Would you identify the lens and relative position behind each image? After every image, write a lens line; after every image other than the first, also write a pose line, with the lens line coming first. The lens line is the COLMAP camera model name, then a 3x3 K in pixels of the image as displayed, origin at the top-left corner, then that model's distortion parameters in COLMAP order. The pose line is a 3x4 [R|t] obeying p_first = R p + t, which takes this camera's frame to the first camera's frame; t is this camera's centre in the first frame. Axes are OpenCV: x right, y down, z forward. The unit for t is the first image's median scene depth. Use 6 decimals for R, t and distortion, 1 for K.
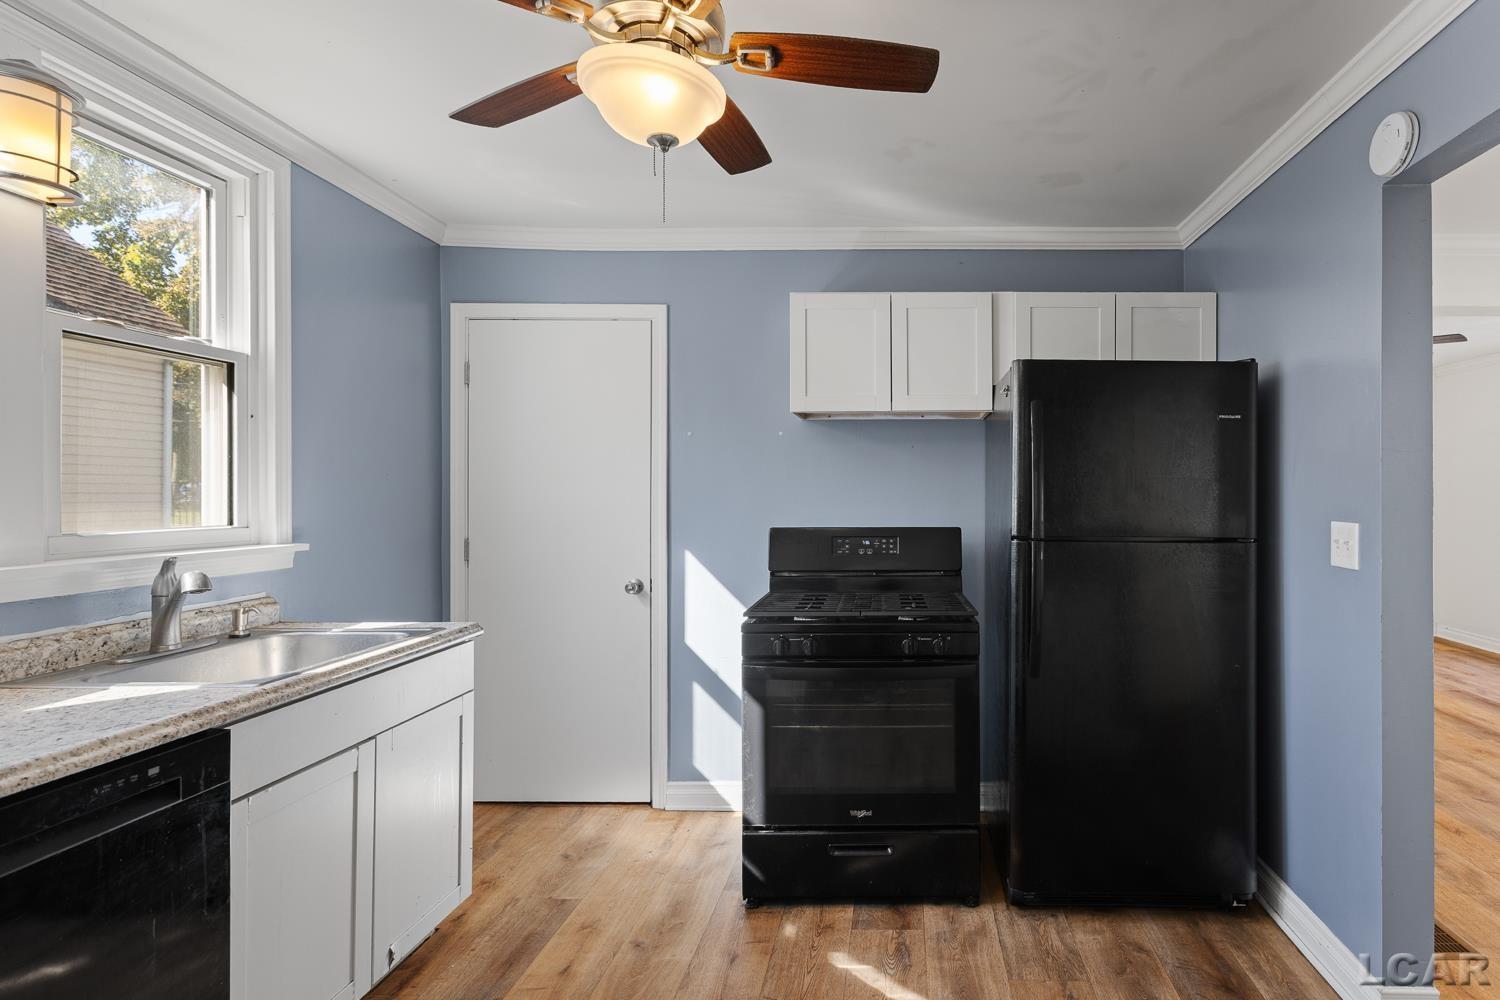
lens RADIAL K [[757.8, 0, 861.2], [0, 757.8, 493.8], [0, 0, 1]] dist [0.003856, 0.001195]
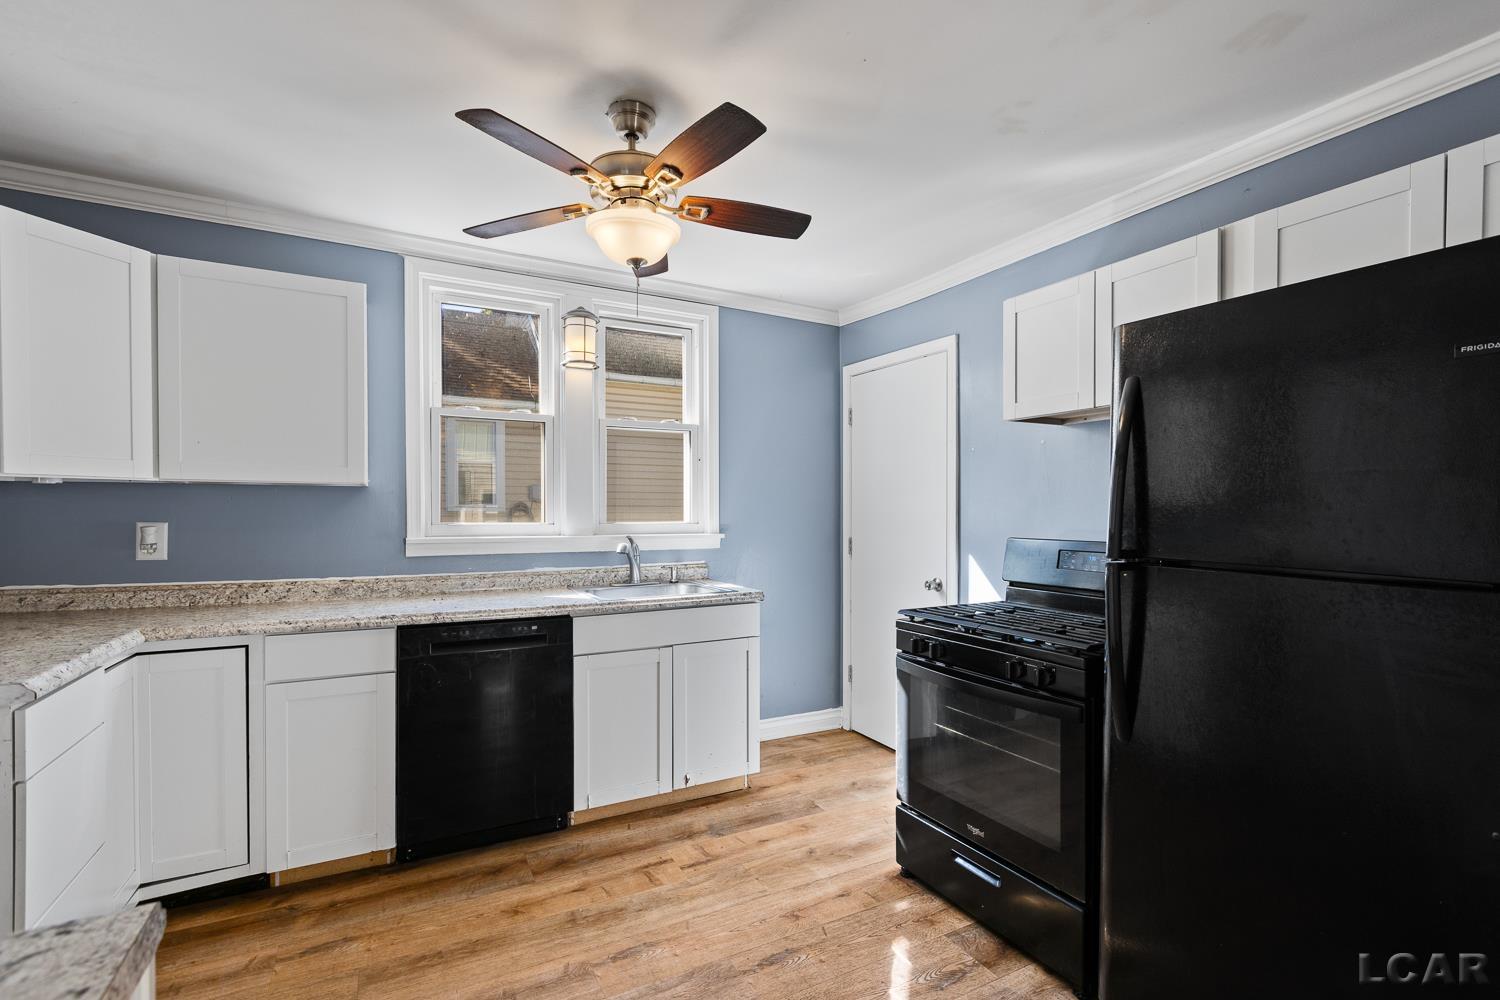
lens RADIAL K [[690.5, 0, 767.5], [0, 690.5, 520.6], [0, 0, 1]] dist [0.006978, -0.001379]
pose [[0.491760, 0.018396, -0.870537, 0.640391], [-0.001733, 0.999795, 0.020148, 0.005381], [0.870729, -0.008400, 0.491691, 0.337122]]
